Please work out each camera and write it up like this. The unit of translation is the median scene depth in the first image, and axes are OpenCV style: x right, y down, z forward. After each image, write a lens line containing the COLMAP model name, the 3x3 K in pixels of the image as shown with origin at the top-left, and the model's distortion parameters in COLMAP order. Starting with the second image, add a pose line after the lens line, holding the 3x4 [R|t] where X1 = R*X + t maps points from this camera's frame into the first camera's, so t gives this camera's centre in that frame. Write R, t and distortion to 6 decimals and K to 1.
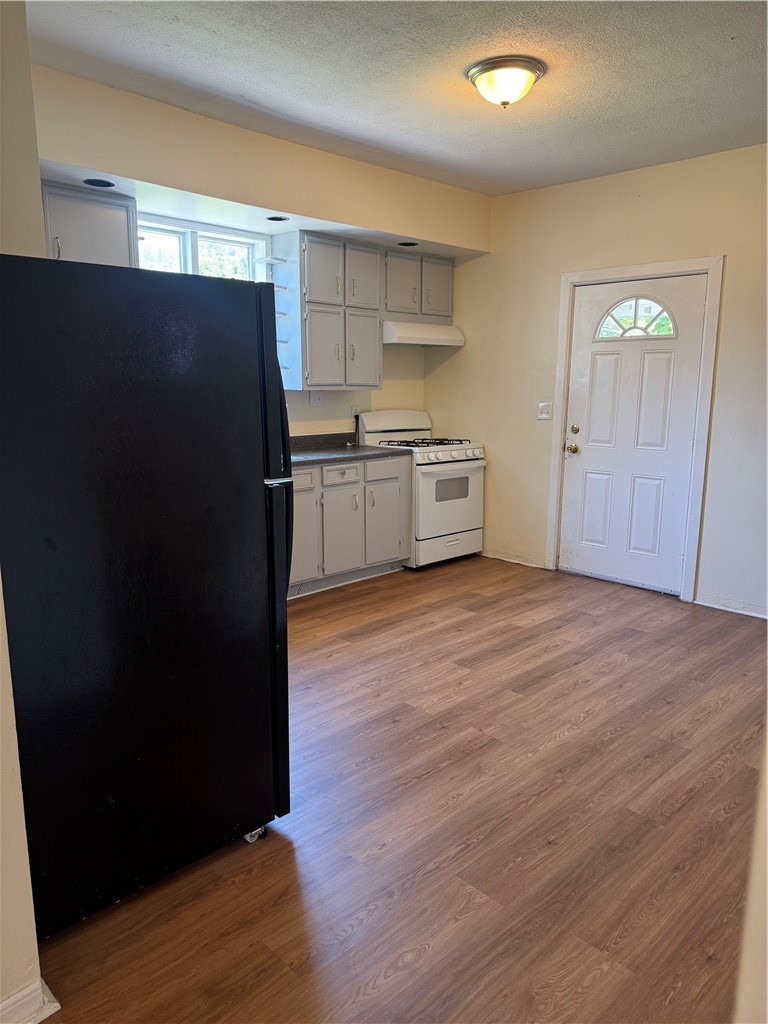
lens RADIAL K [[708.0, 0, 382.9], [0, 708.0, 513.6], [0, 0, 1]] dist [0.099470, -0.092107]
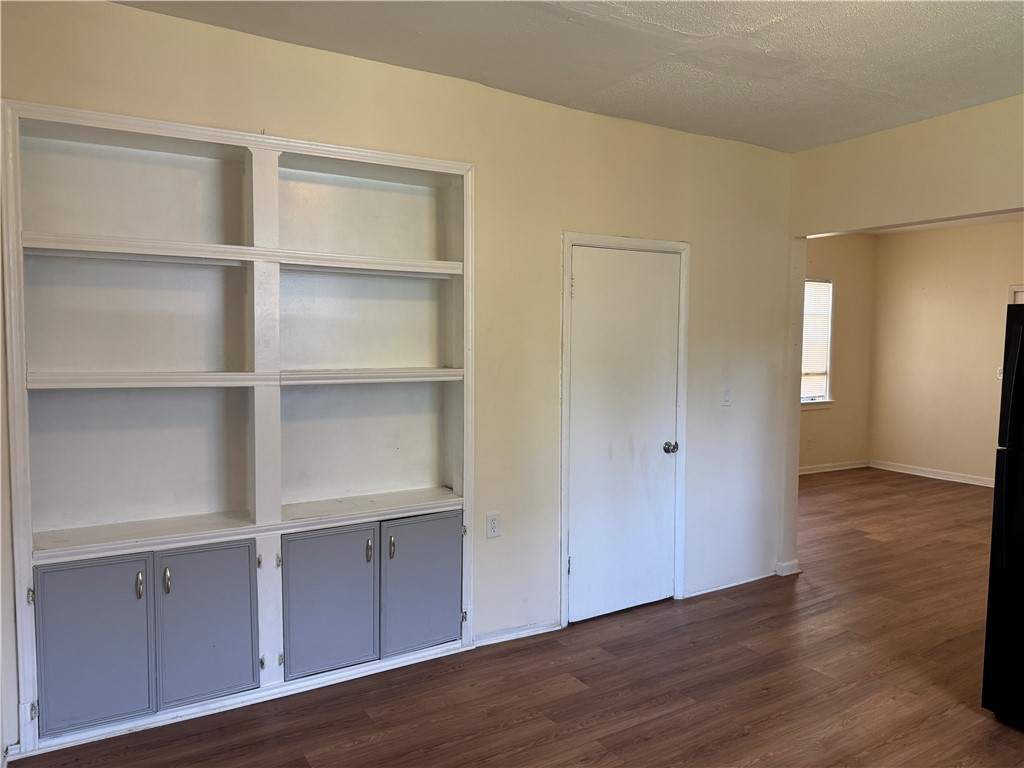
lens RADIAL K [[730.9, 0, 512.5], [0, 730.9, 382.6], [0, 0, 1]] dist [0.006582, -0.004379]
pose [[-0.976368, -0.026965, 0.214424, 0.188175], [0.027036, 0.969150, 0.244984, -0.213582], [-0.214415, 0.244992, -0.945518, 1.021867]]
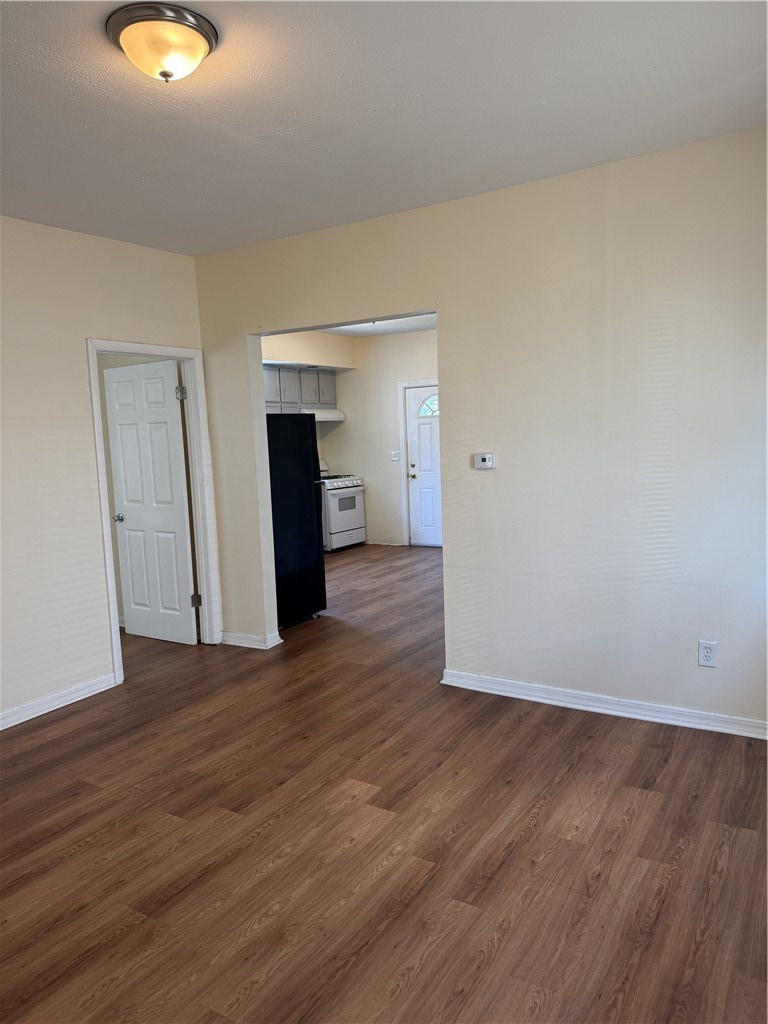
lens RADIAL K [[716.7, 0, 387.7], [0, 716.7, 511.9], [0, 0, 1]] dist [0.012697, -0.008447]
pose [[0.968955, -0.067341, 0.237888, -0.230949], [0.086423, 0.993746, -0.070708, 0.121972], [-0.231639, 0.089072, 0.968715, -0.728594]]
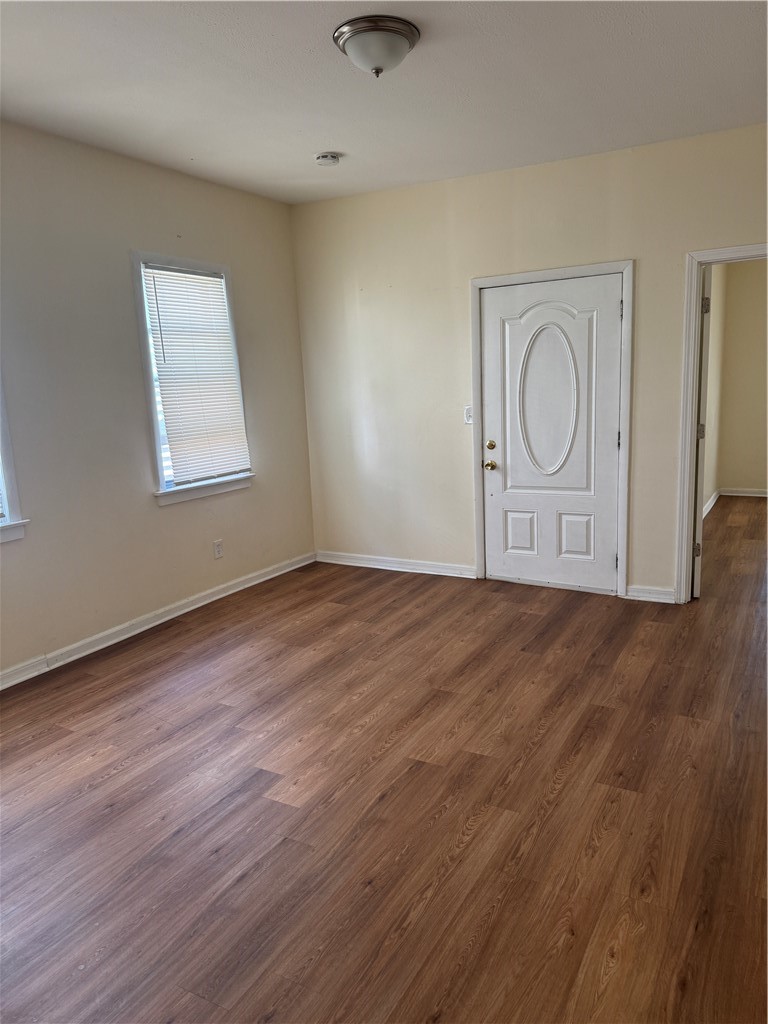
lens RADIAL K [[717.8, 0, 380.5], [0, 717.8, 512.9], [0, 0, 1]] dist [0.108796, -0.195807]
pose [[-0.962133, 0.085272, -0.258898, -0.069276], [-0.014556, 0.932379, 0.361189, -0.072492], [0.272190, 0.351281, -0.895832, 0.312169]]
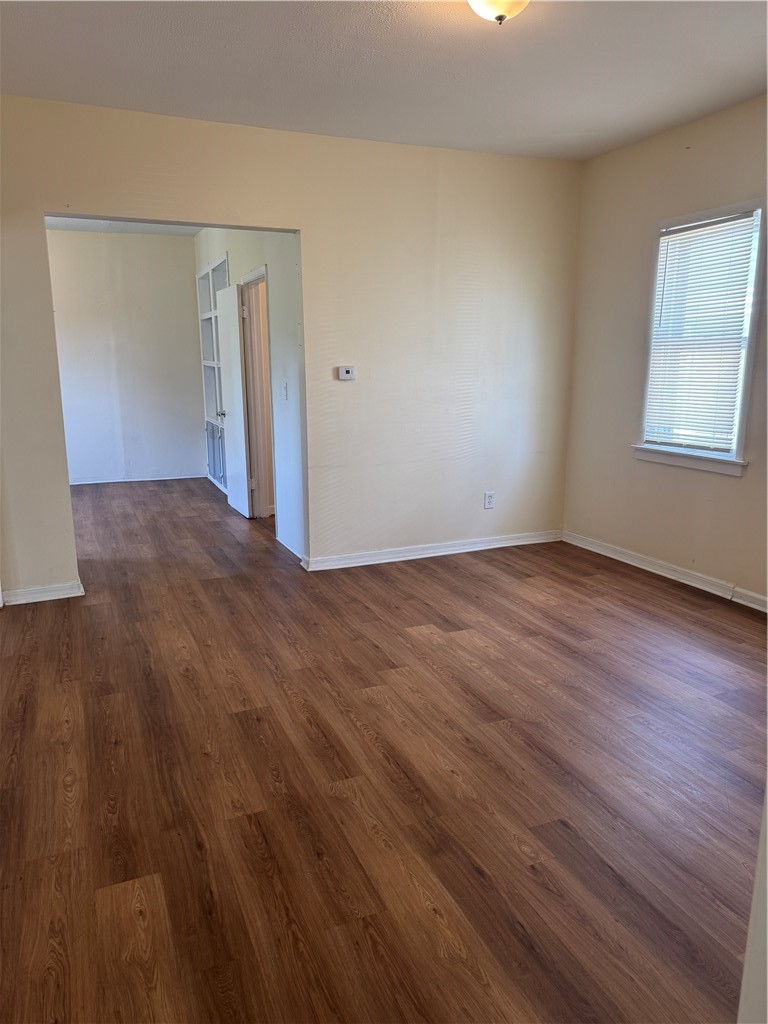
lens RADIAL K [[708.0, 0, 382.9], [0, 708.0, 513.6], [0, 0, 1]] dist [0.099470, -0.092107]
pose [[0.360037, -0.202409, 0.910716, -0.807085], [0.180476, 0.972852, 0.144871, 0.072436], [-0.915315, 0.112203, 0.386792, -0.377760]]
